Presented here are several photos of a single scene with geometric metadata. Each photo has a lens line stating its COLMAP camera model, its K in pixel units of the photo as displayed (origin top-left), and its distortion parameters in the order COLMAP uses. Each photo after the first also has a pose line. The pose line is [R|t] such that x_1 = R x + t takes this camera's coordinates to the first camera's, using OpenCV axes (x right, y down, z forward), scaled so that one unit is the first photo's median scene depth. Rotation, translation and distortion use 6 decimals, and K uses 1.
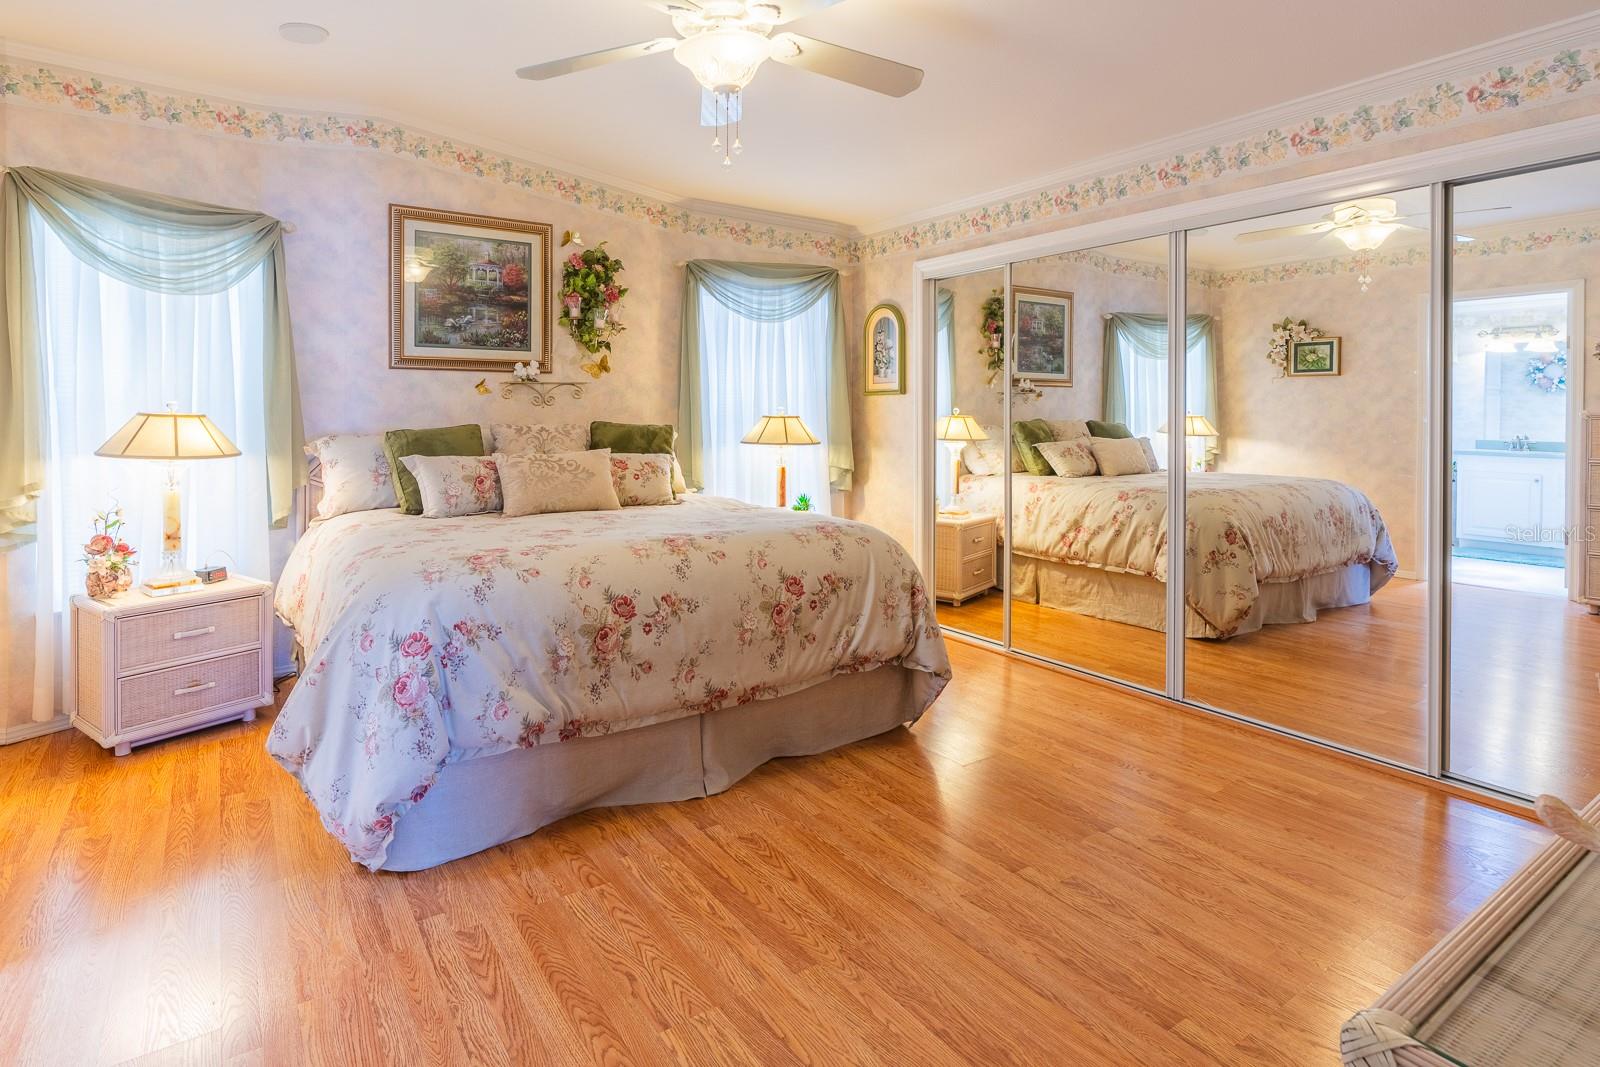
lens RADIAL K [[836.5, 0, 796.6], [0, 836.5, 411.8], [0, 0, 1]] dist [0.013291, 0.000016]
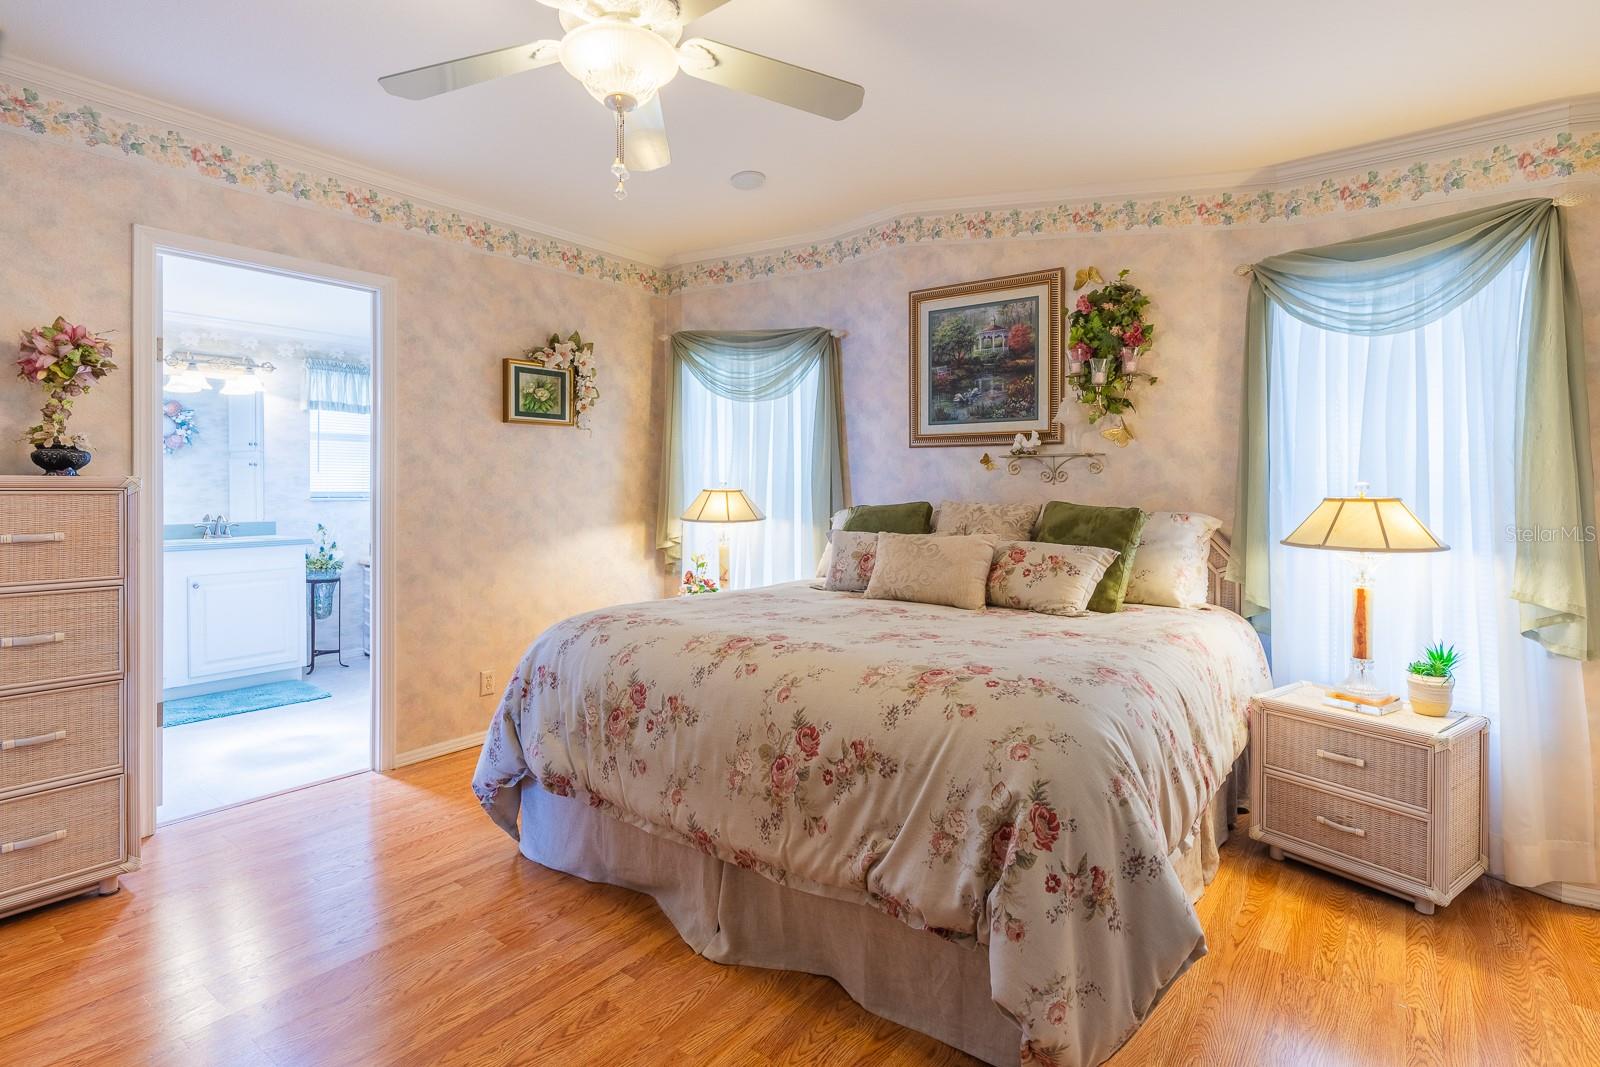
lens RADIAL K [[813.6, 0, 800.1], [0, 813.6, 487.1], [0, 0, 1]] dist [0.001507, 0.000161]
pose [[0.319280, 0.000680, -0.947660, 0.445815], [-0.005002, 0.999987, -0.000968, -0.000231], [0.947647, 0.005049, 0.319279, 0.545722]]
